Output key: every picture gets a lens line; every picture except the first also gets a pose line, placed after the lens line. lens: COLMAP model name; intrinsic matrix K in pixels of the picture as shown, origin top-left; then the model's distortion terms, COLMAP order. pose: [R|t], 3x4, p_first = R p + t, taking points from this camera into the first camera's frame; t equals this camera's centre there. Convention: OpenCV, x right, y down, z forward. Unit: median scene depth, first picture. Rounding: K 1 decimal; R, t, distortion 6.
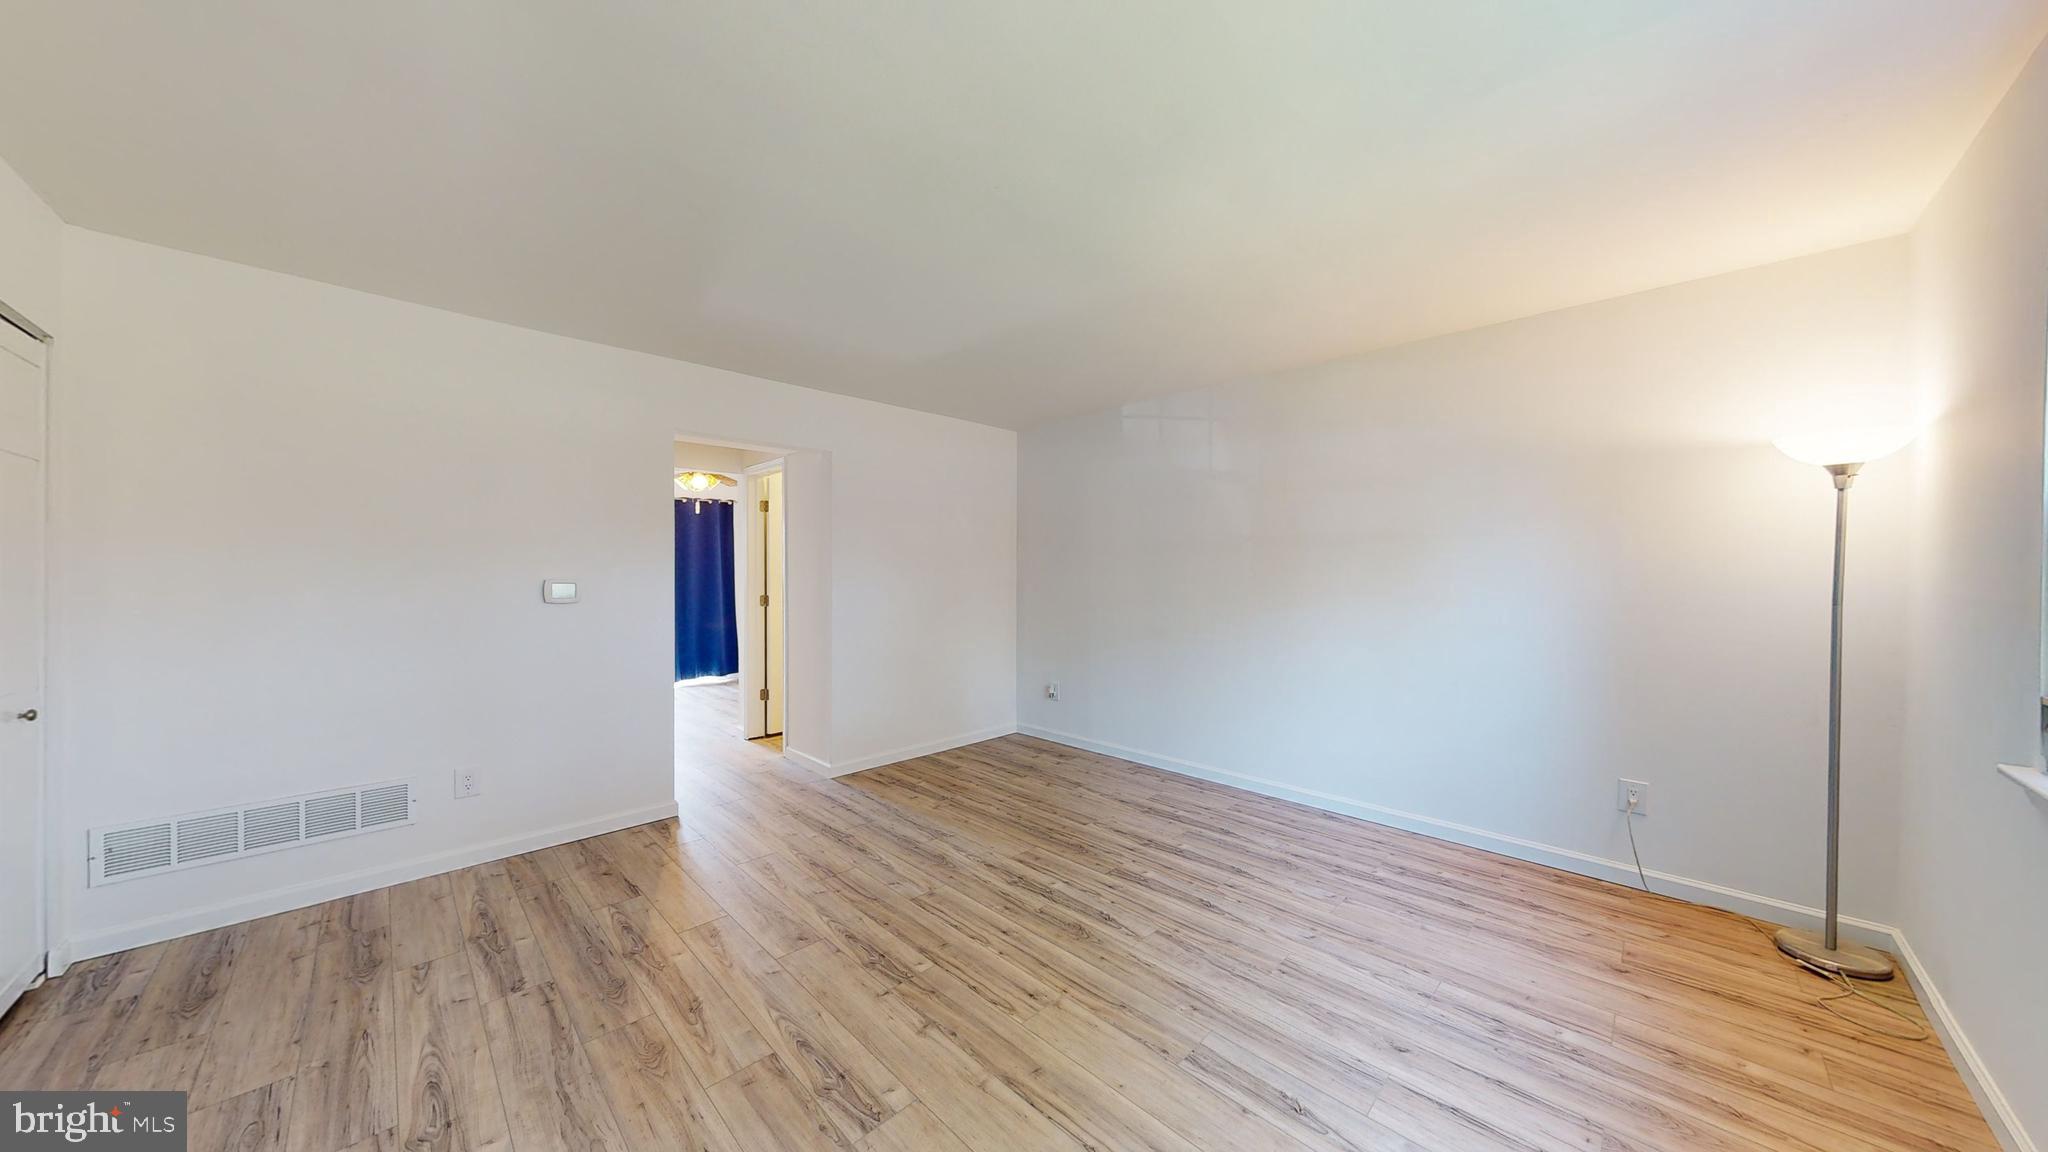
lens RADIAL K [[647.3, 0, 1024.2], [0, 647.3, 577.6], [0, 0, 1]] dist [0.000633, 0.000064]
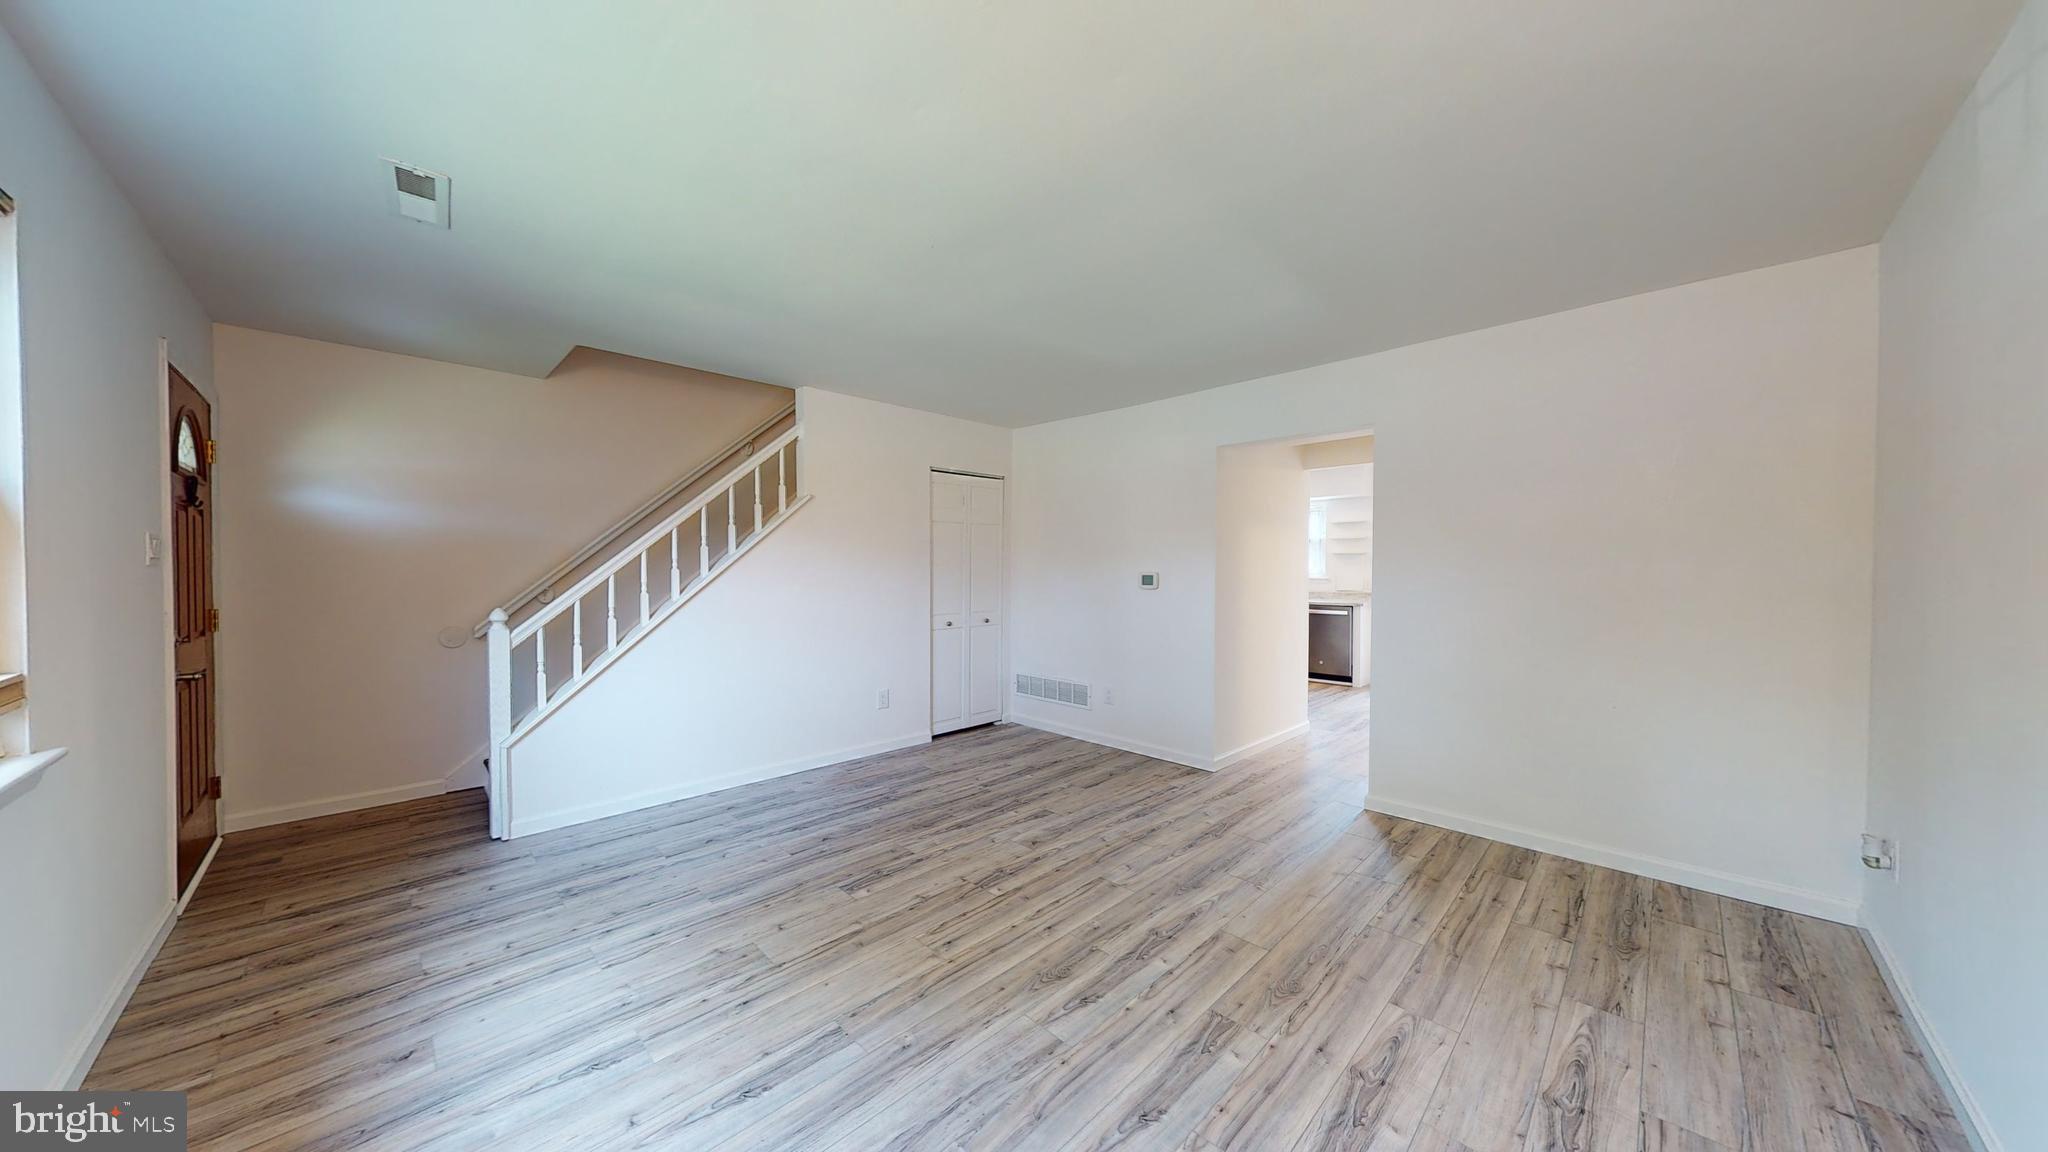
lens RADIAL K [[647.3, 0, 1024.2], [0, 647.3, 577.6], [0, 0, 1]] dist [0.000633, 0.000064]
pose [[-0.005806, 0.012245, -0.999908, 0.975188], [-0.006401, 0.999904, 0.012282, -0.002243], [0.999963, 0.006472, -0.005727, 0.982481]]
